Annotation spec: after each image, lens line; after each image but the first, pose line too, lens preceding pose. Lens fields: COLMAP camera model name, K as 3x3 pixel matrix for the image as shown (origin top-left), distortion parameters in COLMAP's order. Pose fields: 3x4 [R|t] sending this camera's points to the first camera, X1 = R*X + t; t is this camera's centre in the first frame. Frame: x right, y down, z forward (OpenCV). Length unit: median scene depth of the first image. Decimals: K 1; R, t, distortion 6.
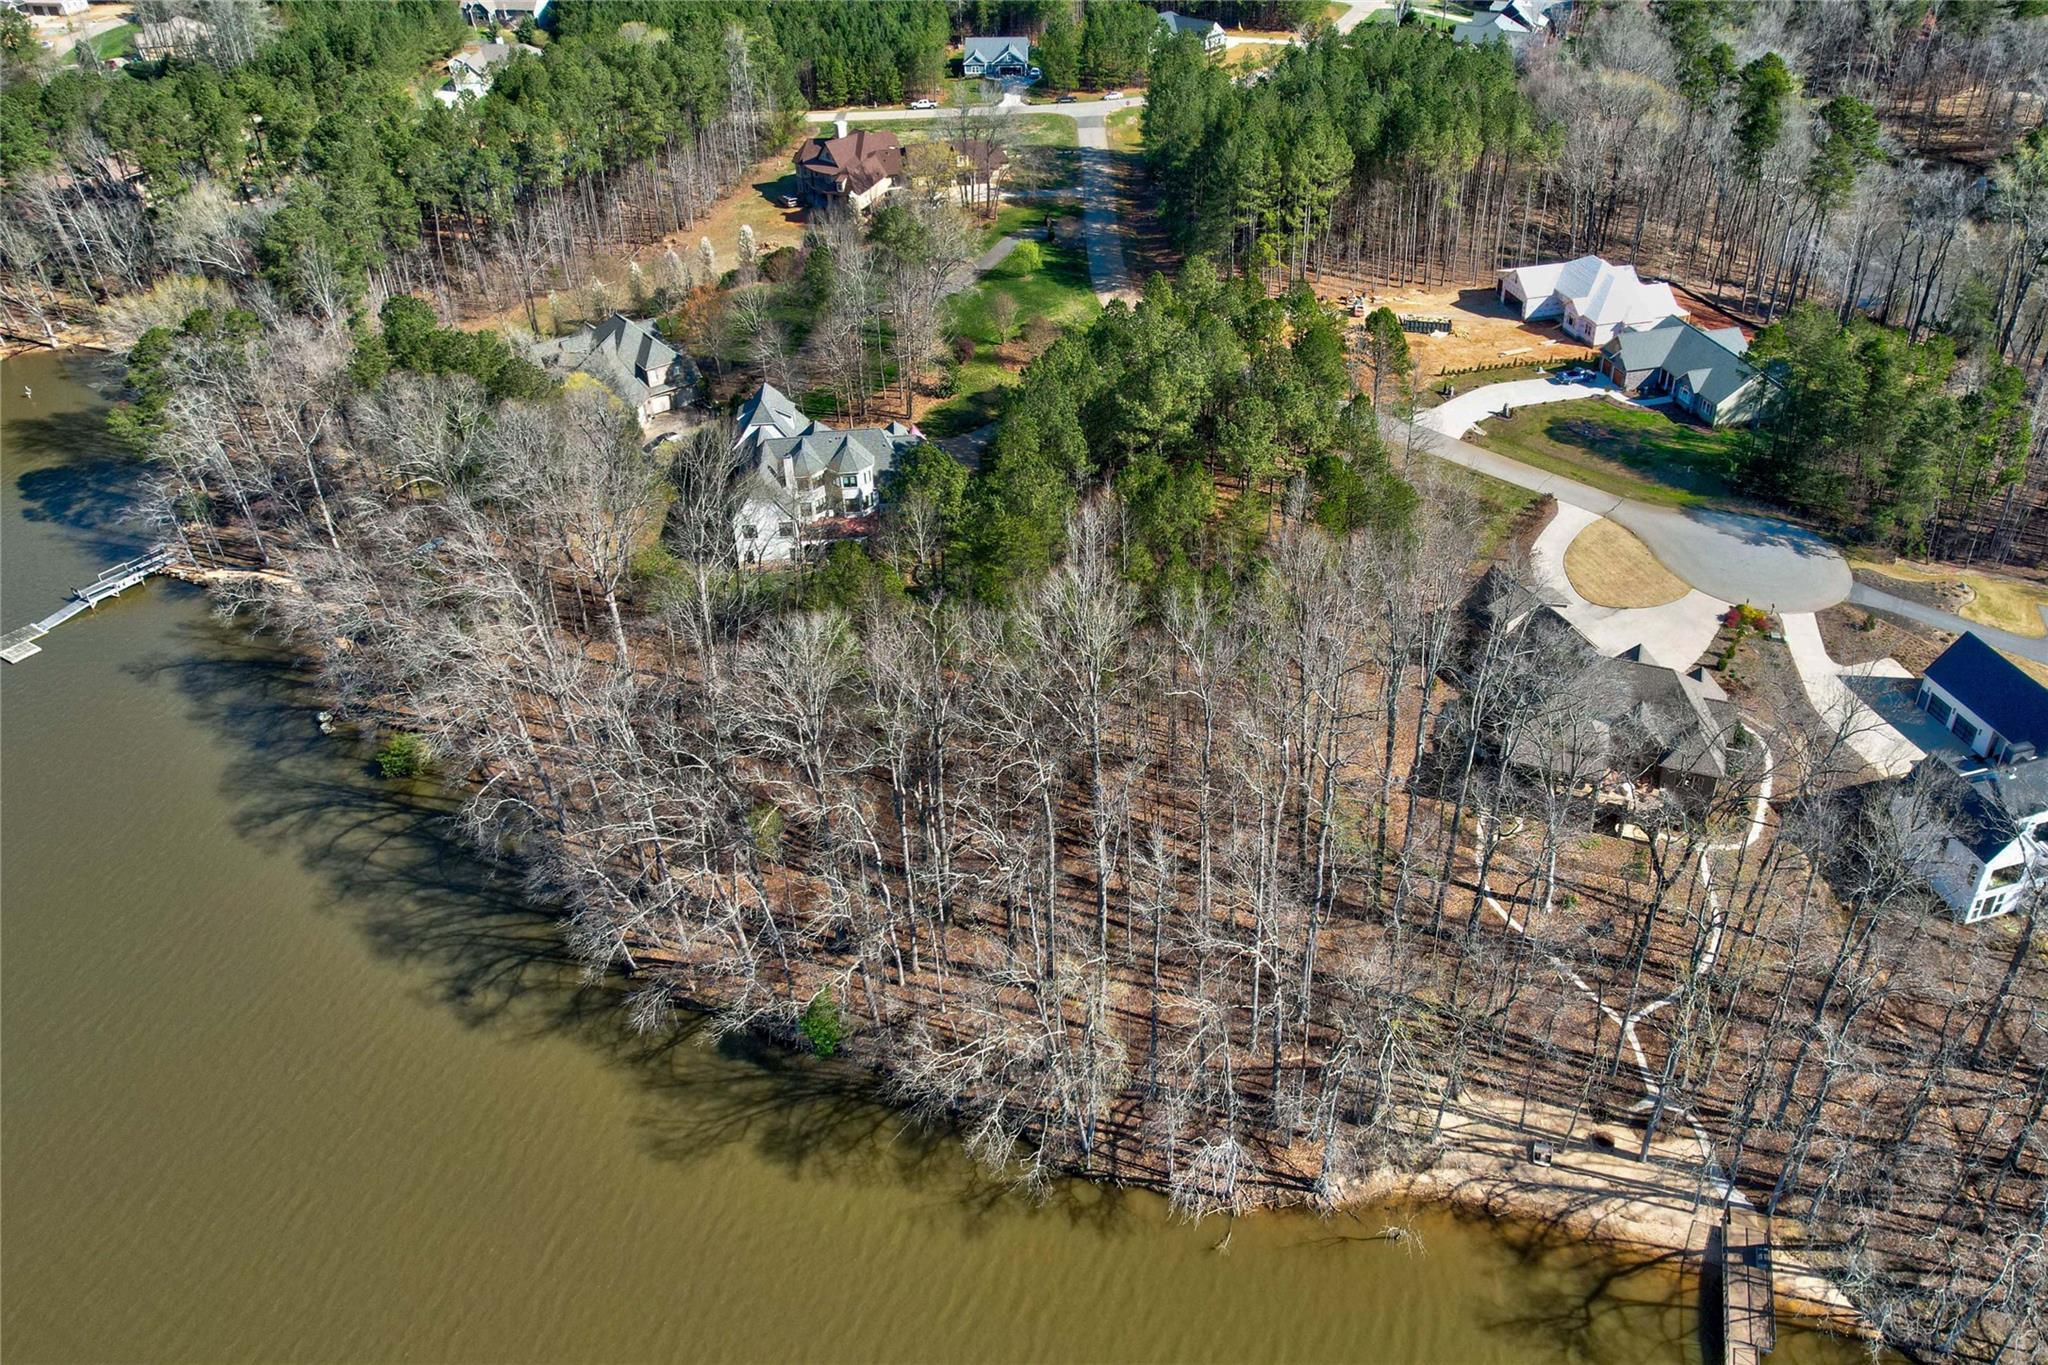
lens RADIAL K [[1503.2, 0, 1139.5], [0, 1503.2, 622.6], [0, 0, 1]] dist [-0.051953, 0.045323]
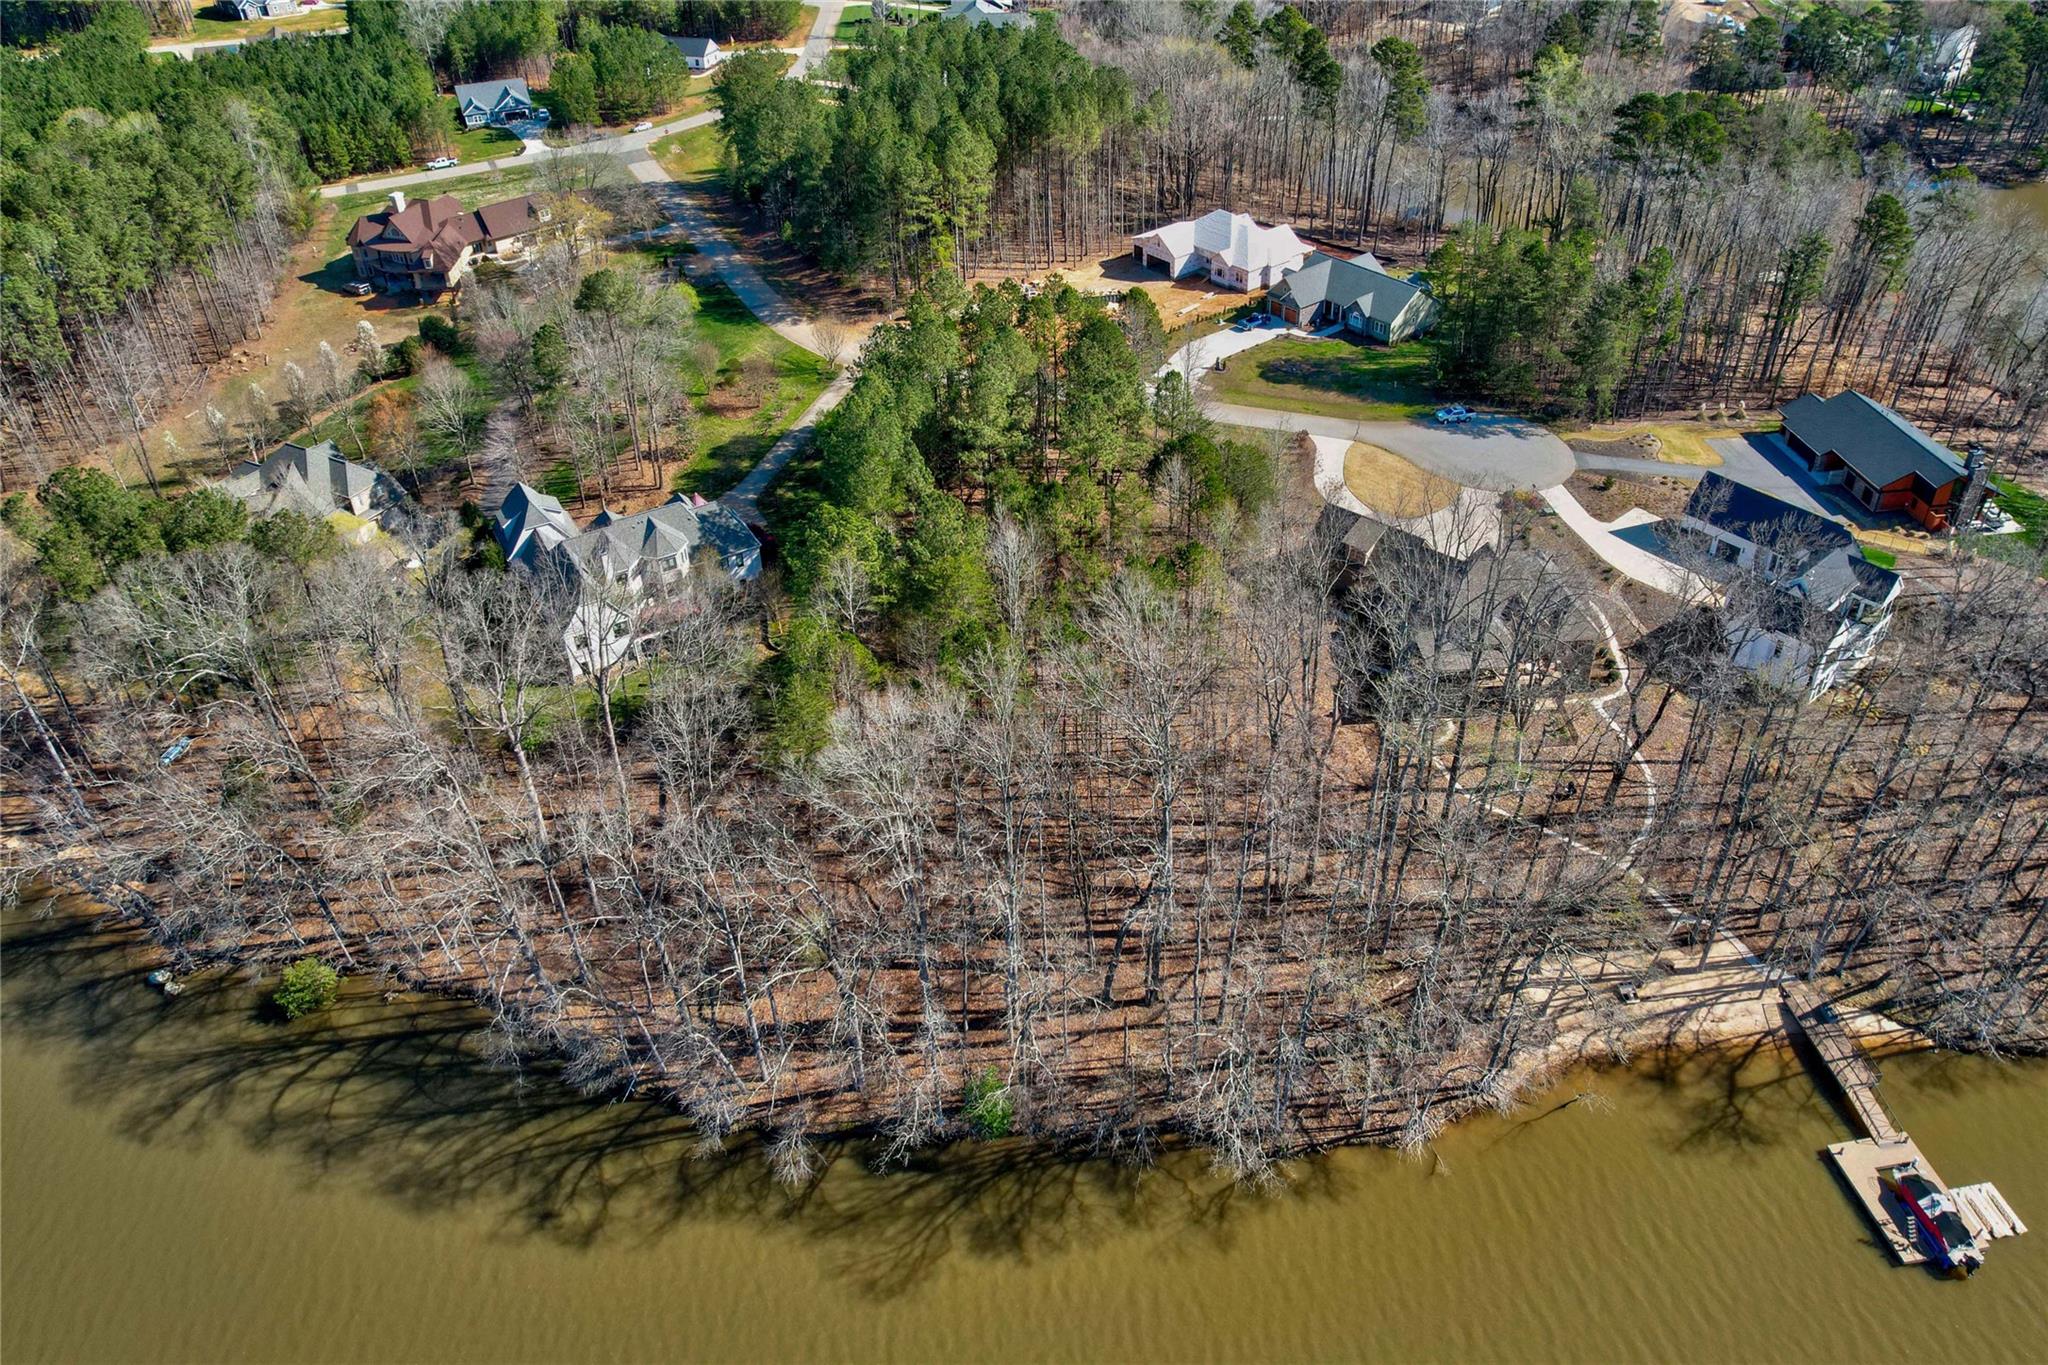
lens RADIAL K [[1428.3, 0, 1074.7], [0, 1428.3, 648.4], [0, 0, 1]] dist [-0.044033, 0.035702]
pose [[0.917741, -0.245362, 0.312329, -0.249562], [0.233768, 0.969421, 0.074666, -0.049643], [-0.321098, 0.004489, 0.947035, 0.071489]]
